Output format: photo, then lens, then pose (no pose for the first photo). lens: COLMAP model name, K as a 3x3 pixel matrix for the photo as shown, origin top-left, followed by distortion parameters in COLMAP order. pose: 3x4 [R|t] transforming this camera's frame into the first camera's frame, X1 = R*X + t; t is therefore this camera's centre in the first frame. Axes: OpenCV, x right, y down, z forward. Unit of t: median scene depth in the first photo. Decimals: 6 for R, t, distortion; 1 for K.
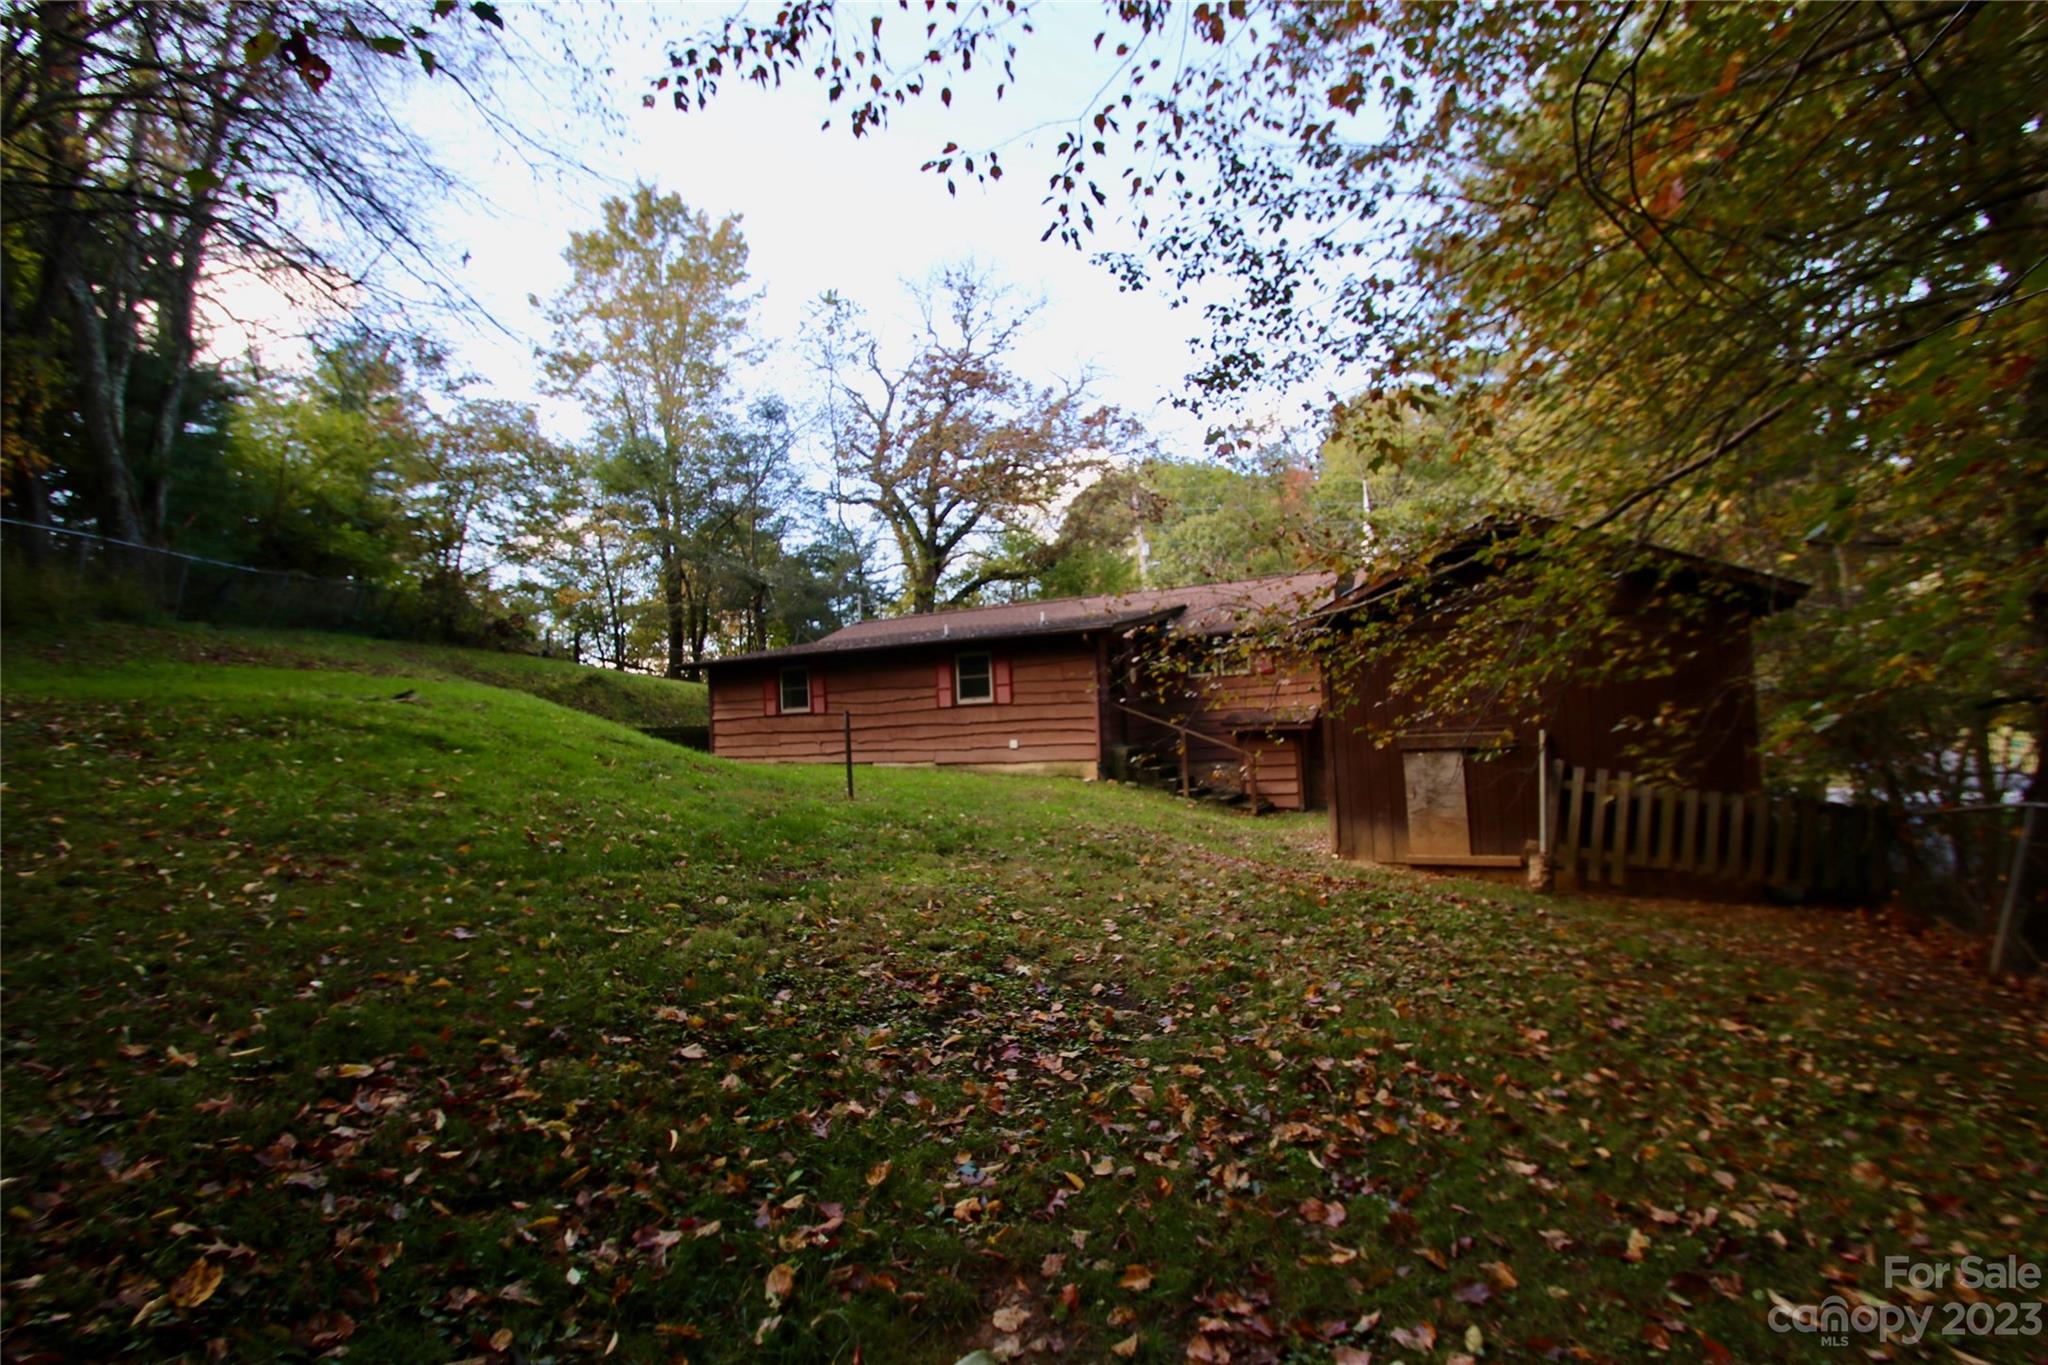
lens RADIAL K [[948.3, 0, 1011.5], [0, 948.3, 701.4], [0, 0, 1]] dist [0.018188, -0.015633]
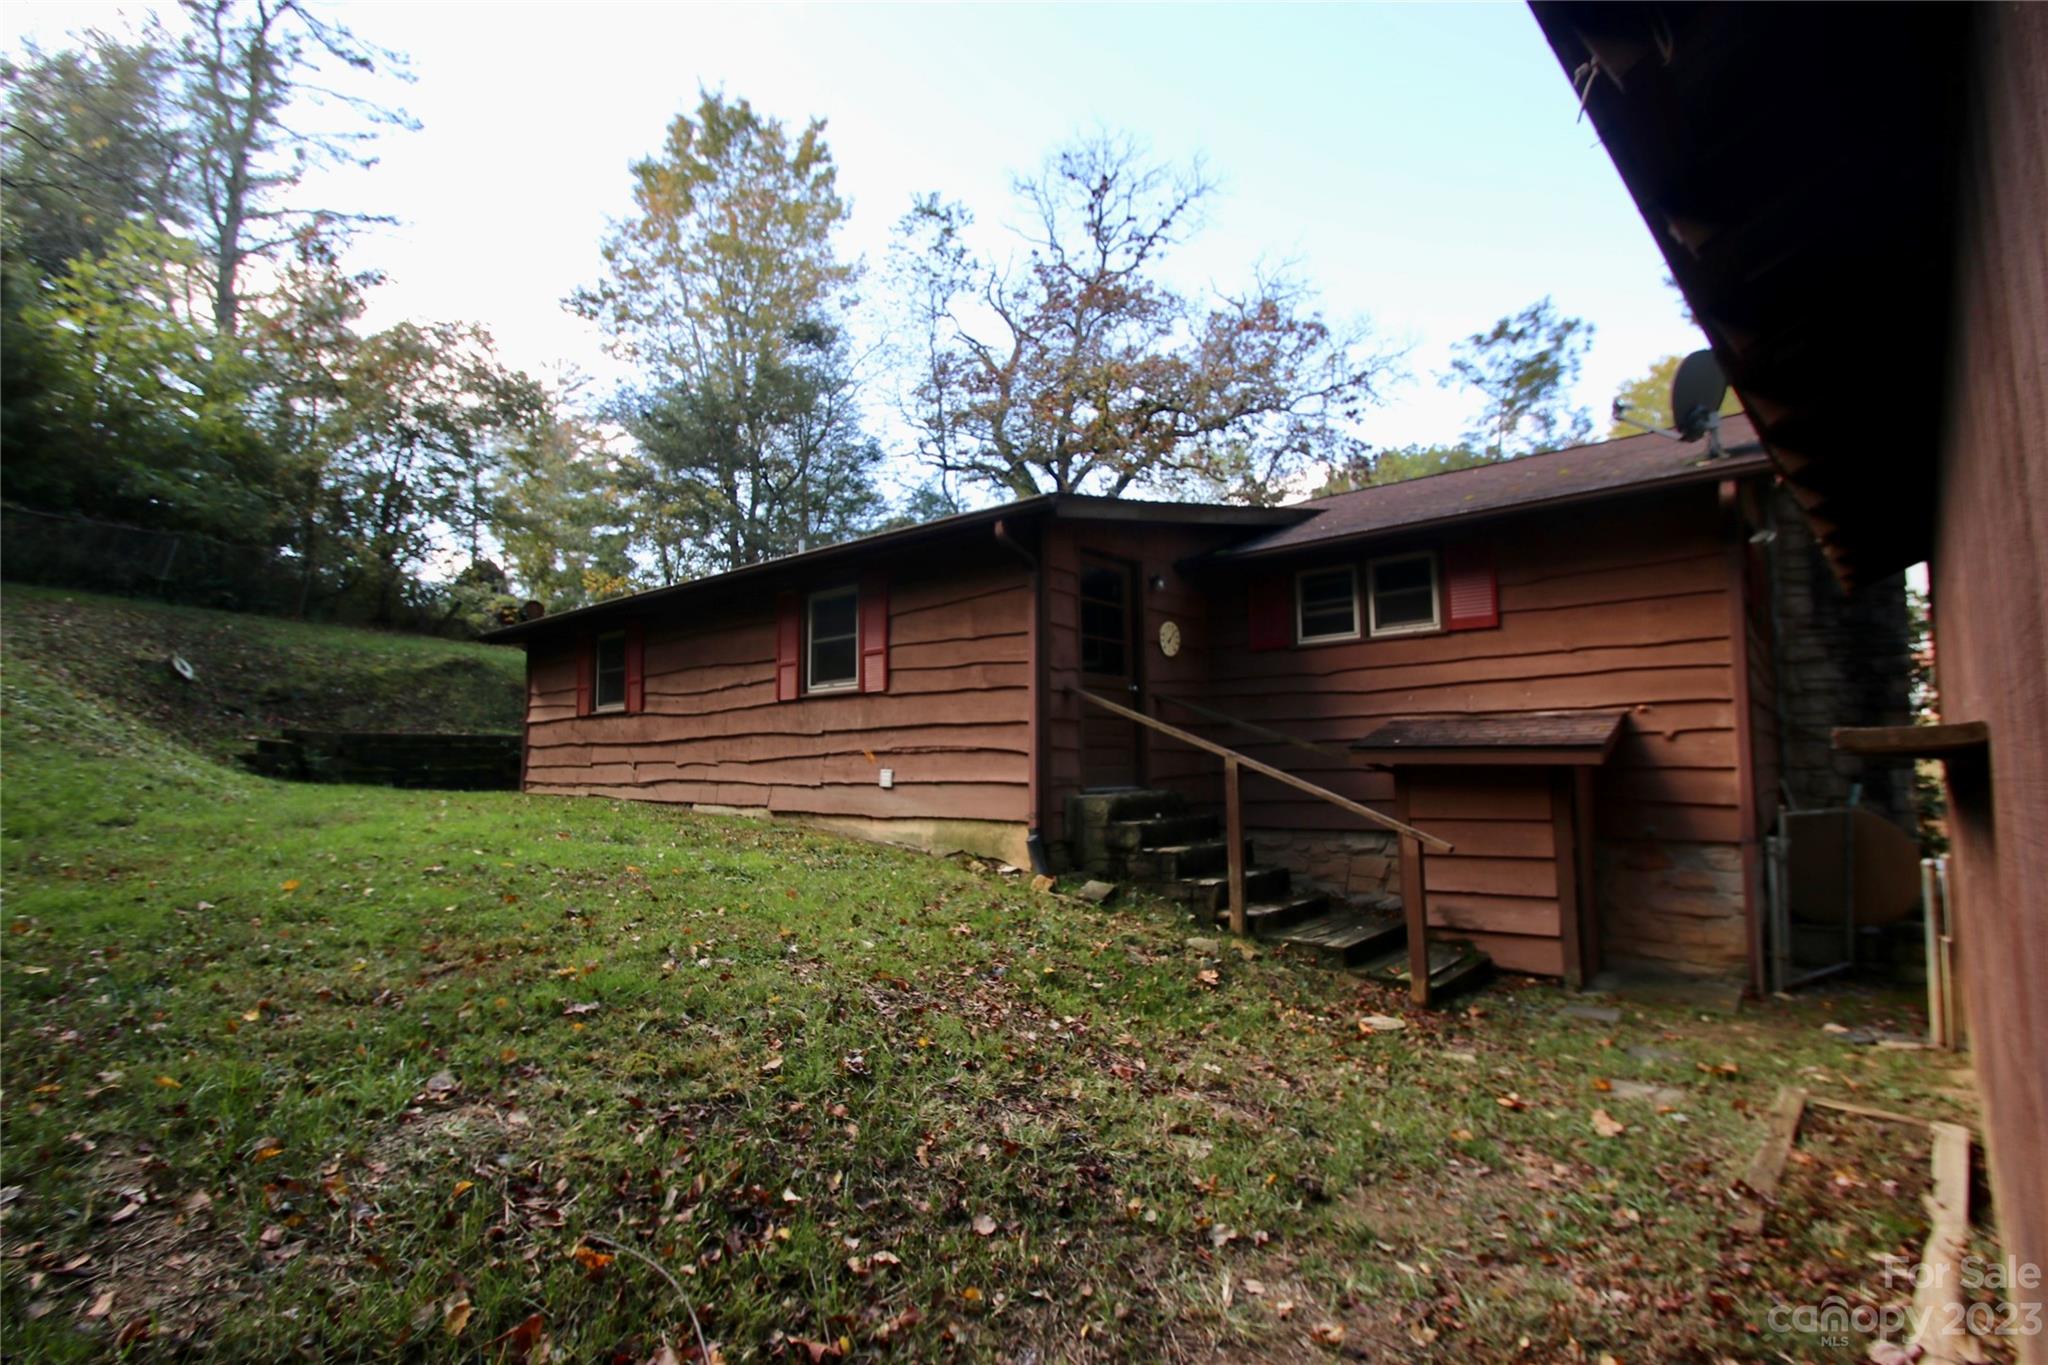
lens RADIAL K [[948.3, 0, 1011.5], [0, 948.3, 701.4], [0, 0, 1]] dist [0.018188, -0.015633]
pose [[0.969774, 0.013392, -0.243636, 0.083967], [-0.020763, 0.999400, -0.027713, 0.008952], [0.243119, 0.031934, 0.969471, 0.268327]]
